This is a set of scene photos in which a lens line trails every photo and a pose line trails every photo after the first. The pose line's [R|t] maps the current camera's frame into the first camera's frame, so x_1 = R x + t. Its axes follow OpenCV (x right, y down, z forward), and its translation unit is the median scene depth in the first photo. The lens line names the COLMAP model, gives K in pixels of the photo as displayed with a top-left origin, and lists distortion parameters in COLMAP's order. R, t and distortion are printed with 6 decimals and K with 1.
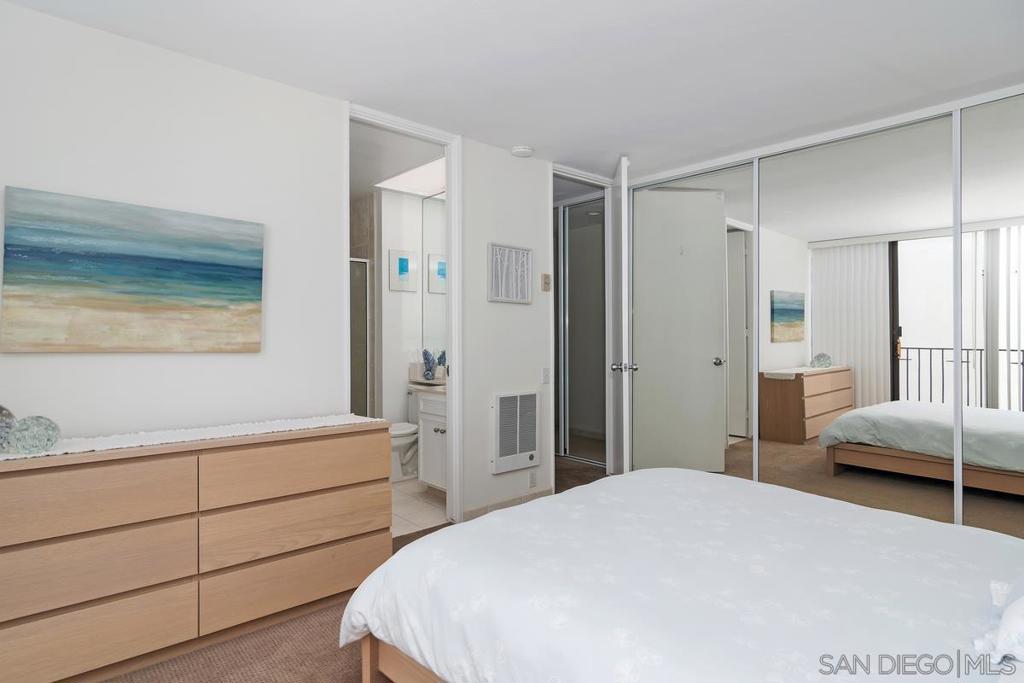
lens RADIAL K [[553.3, 0, 512.3], [0, 553.3, 340.6], [0, 0, 1]] dist [-0.000854, -0.000022]
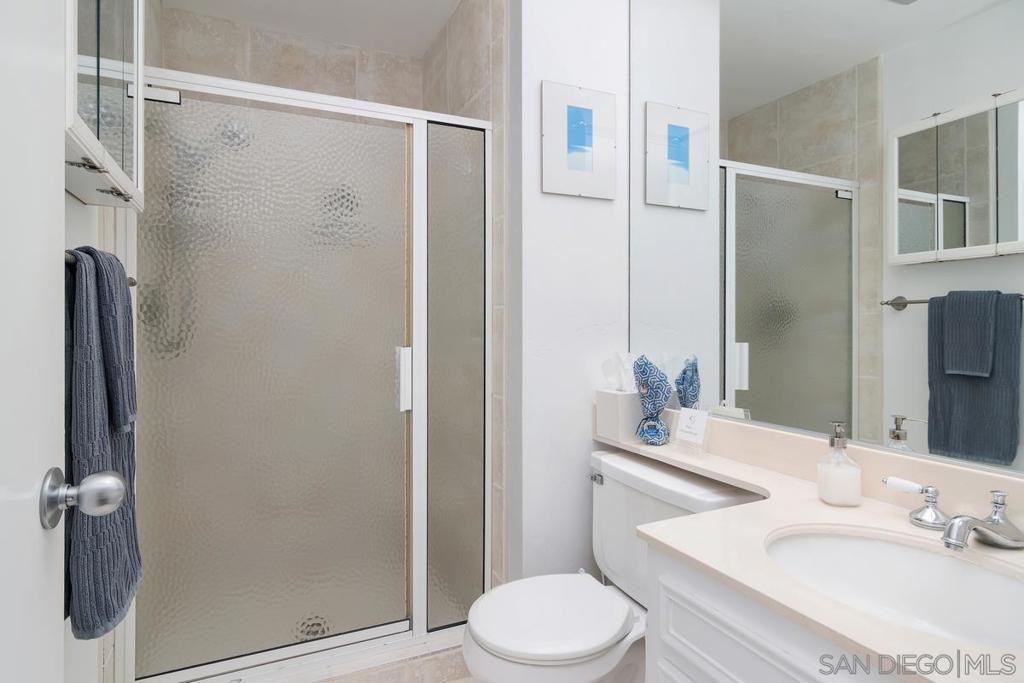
lens RADIAL K [[553.3, 0, 510.5], [0, 553.3, 336.7], [0, 0, 1]] dist [-0.000854, -0.000022]
pose [[0.958641, 0.007212, -0.284525, -0.136346], [-0.004910, 0.999949, 0.008803, 0.001105], [0.284574, -0.007042, 0.958628, 0.638535]]
